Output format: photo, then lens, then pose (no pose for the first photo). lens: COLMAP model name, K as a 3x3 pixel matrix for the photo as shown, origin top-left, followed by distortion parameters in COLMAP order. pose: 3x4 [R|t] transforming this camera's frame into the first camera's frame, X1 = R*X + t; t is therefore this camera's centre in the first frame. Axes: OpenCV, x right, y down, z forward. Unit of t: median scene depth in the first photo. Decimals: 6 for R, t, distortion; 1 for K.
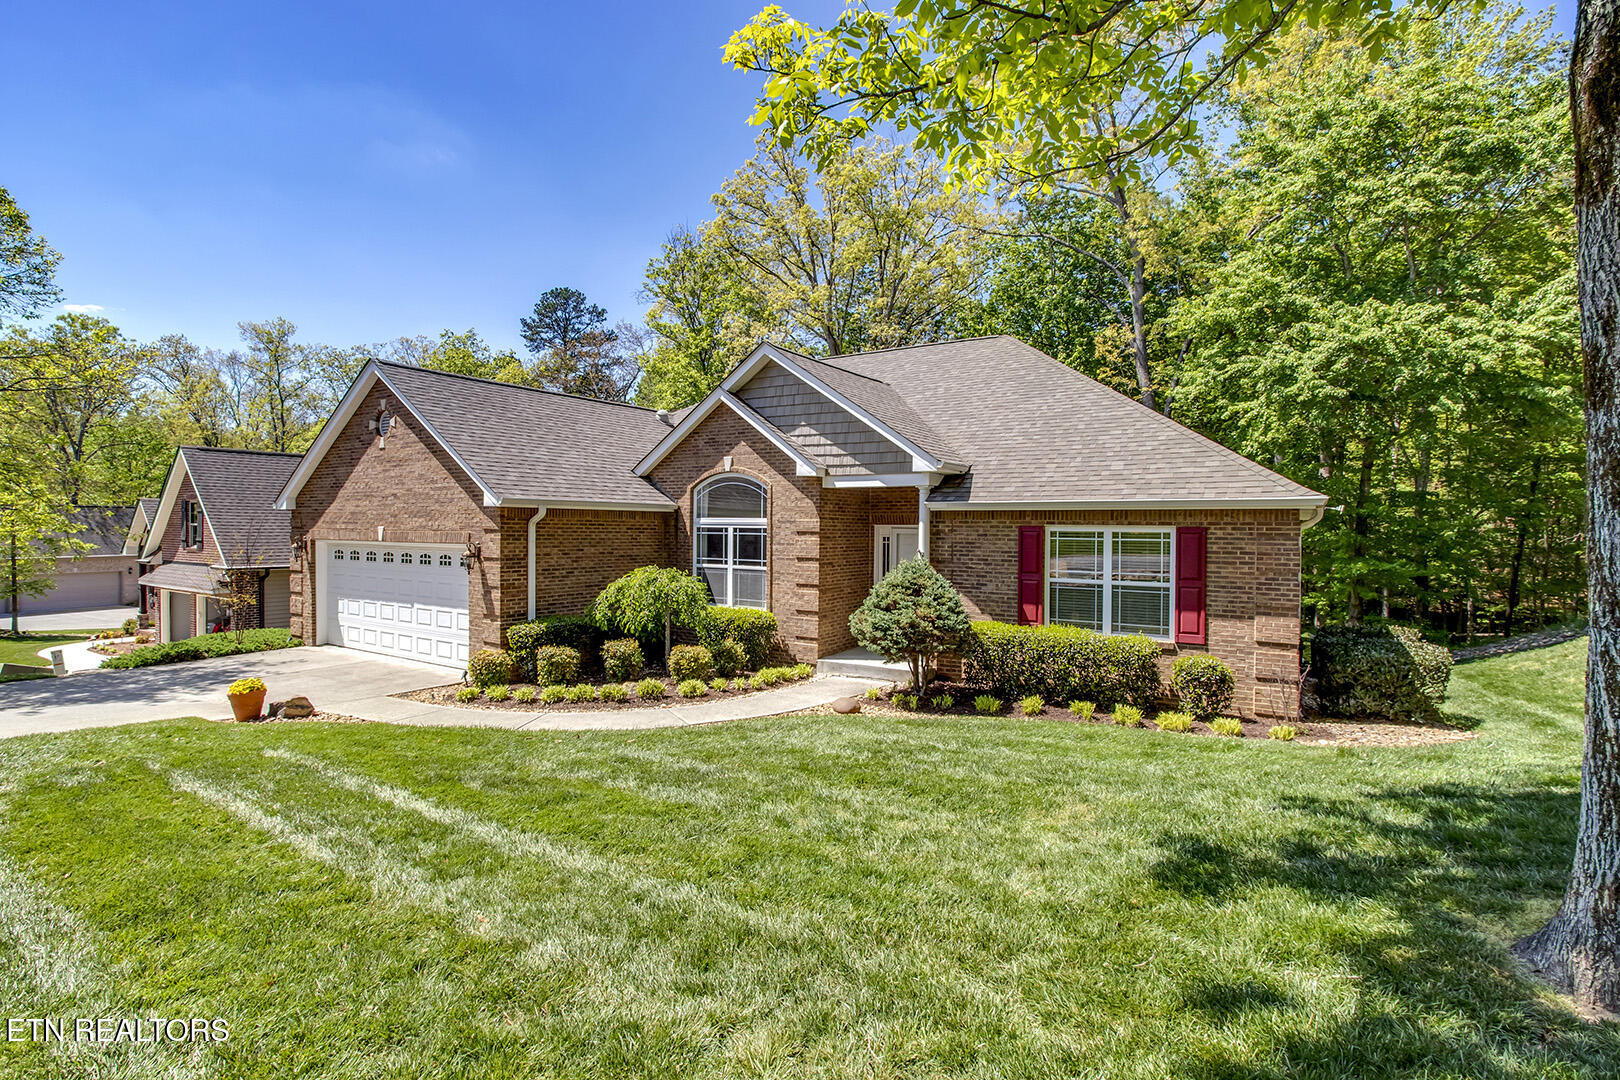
lens RADIAL K [[755.9, 0, 817.4], [0, 755.9, 532.4], [0, 0, 1]] dist [-0.021899, 0.001302]
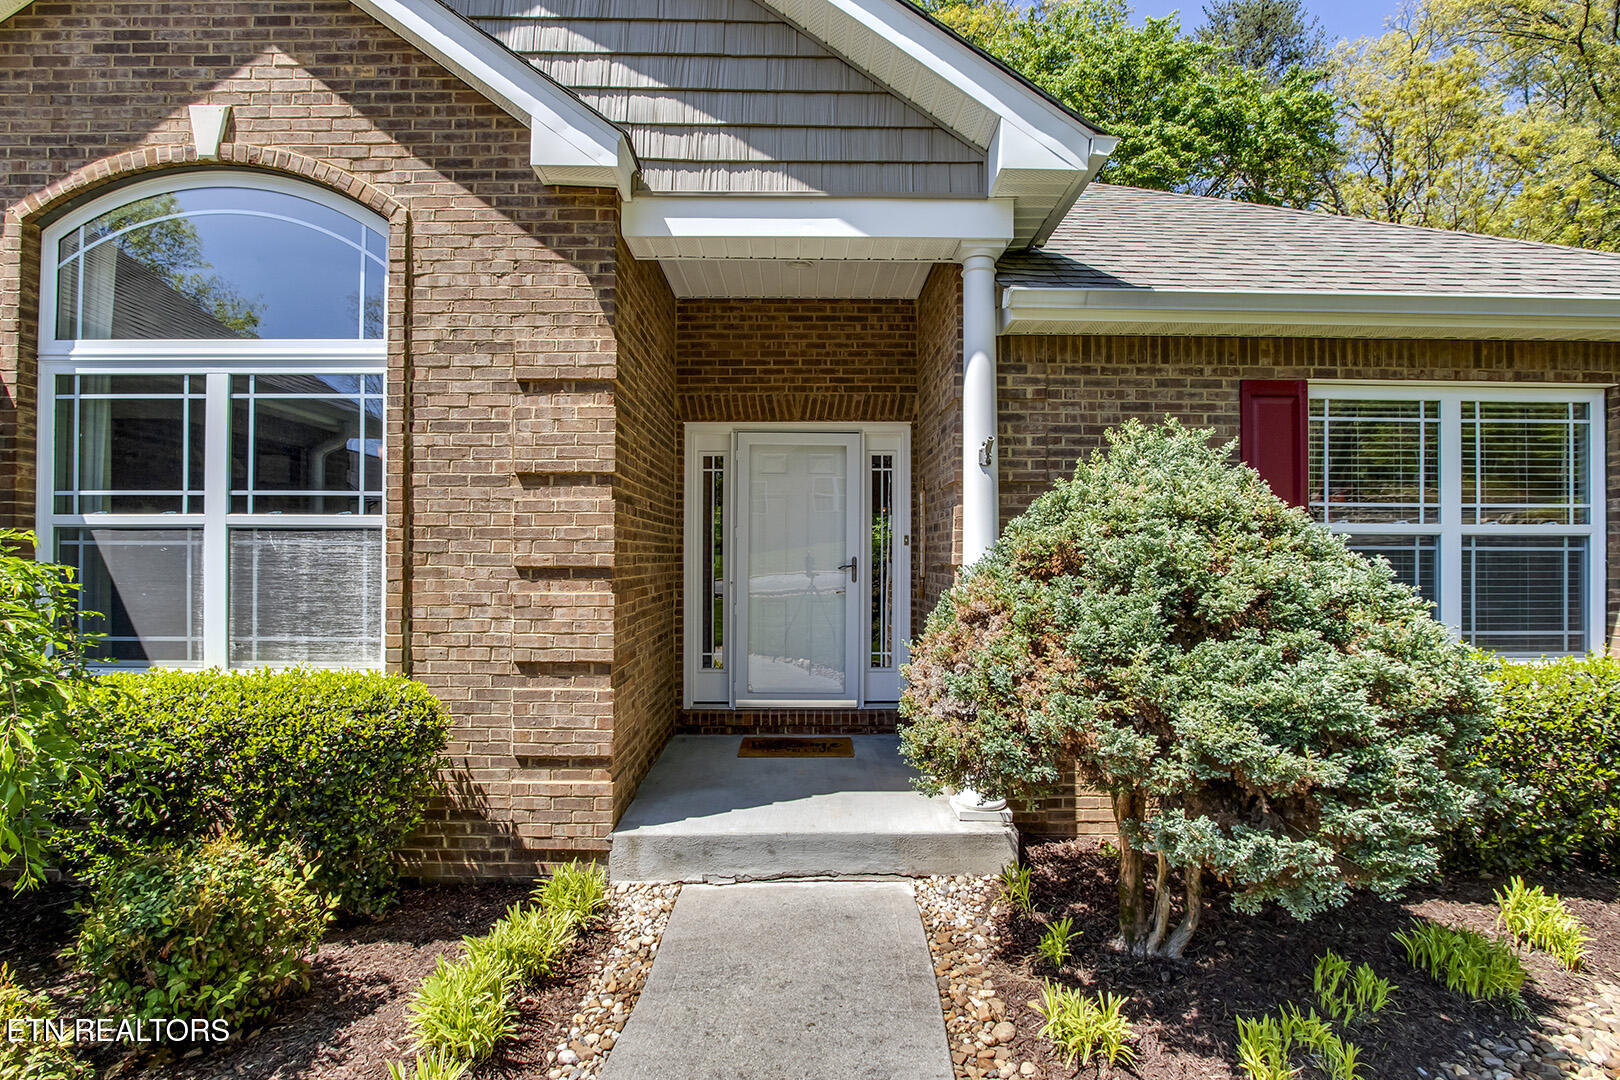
lens RADIAL K [[755.9, 0, 817.4], [0, 755.9, 552.0], [0, 0, 1]] dist [-0.021899, 0.001302]
pose [[0.837105, -0.003332, 0.547032, -0.087202], [0.008130, 0.999947, -0.006351, 0.064907], [-0.546982, 0.009764, 0.837087, 0.709850]]
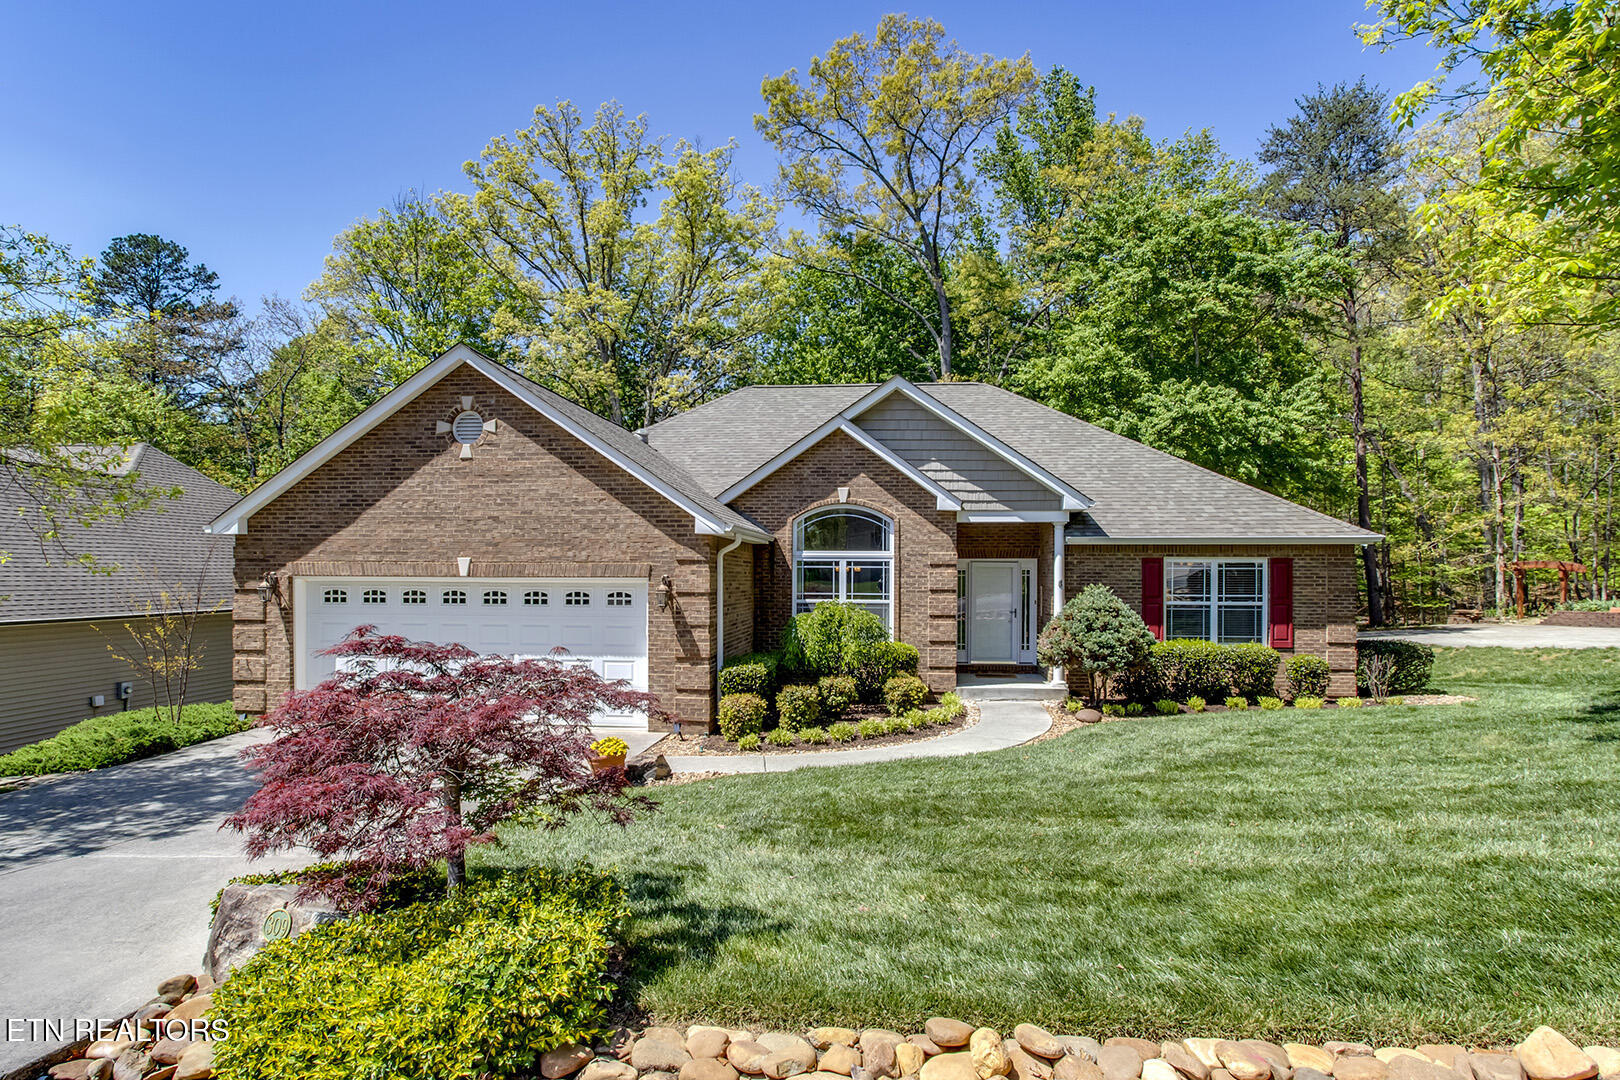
lens RADIAL K [[843.8, 0, 820.3], [0, 843.8, 573.5], [0, 0, 1]] dist [-0.014147, -0.000123]
pose [[0.892986, -0.004922, 0.450057, -0.674314], [0.006955, 0.999972, -0.002864, 0.013800], [-0.450030, 0.005687, 0.892995, 0.048549]]
